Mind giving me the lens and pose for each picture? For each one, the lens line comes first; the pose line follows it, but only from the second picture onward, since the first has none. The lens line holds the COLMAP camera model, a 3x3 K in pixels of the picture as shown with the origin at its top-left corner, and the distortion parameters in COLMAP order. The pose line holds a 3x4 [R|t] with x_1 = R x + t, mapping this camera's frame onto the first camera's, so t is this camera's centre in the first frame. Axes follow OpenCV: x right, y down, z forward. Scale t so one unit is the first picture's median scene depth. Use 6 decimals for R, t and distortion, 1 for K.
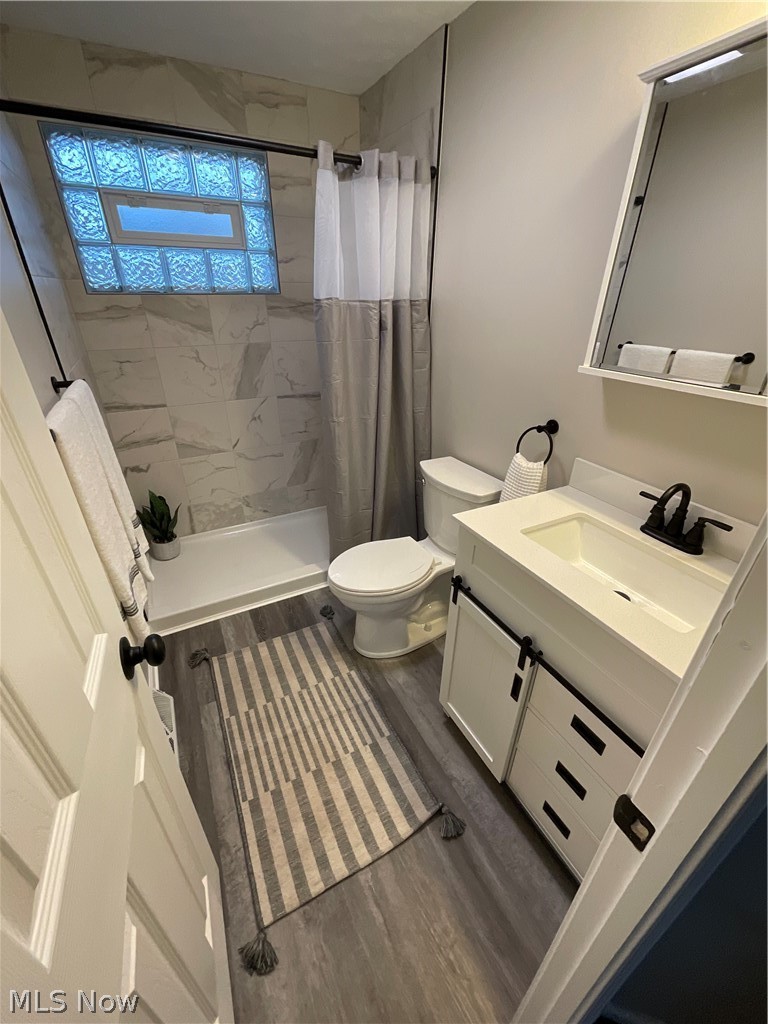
lens RADIAL K [[414.1, 0, 384.0], [0, 414.1, 512.0], [0, 0, 1]] dist [0.000904, 0.000486]
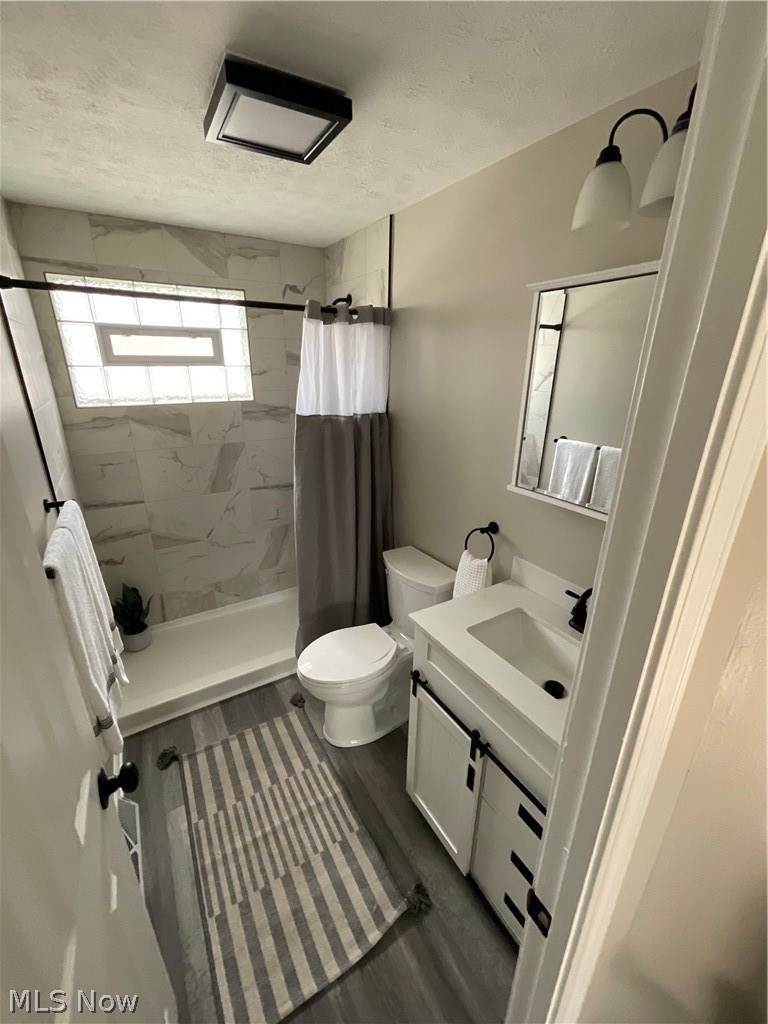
lens RADIAL K [[414.1, 0, 384.0], [0, 414.1, 512.0], [0, 0, 1]] dist [0.000904, 0.000486]
pose [[0.997631, -0.022370, 0.065051, 0.025818], [0.031412, 0.989443, -0.141480, -0.086637], [-0.061199, 0.143188, 0.987801, -0.116290]]
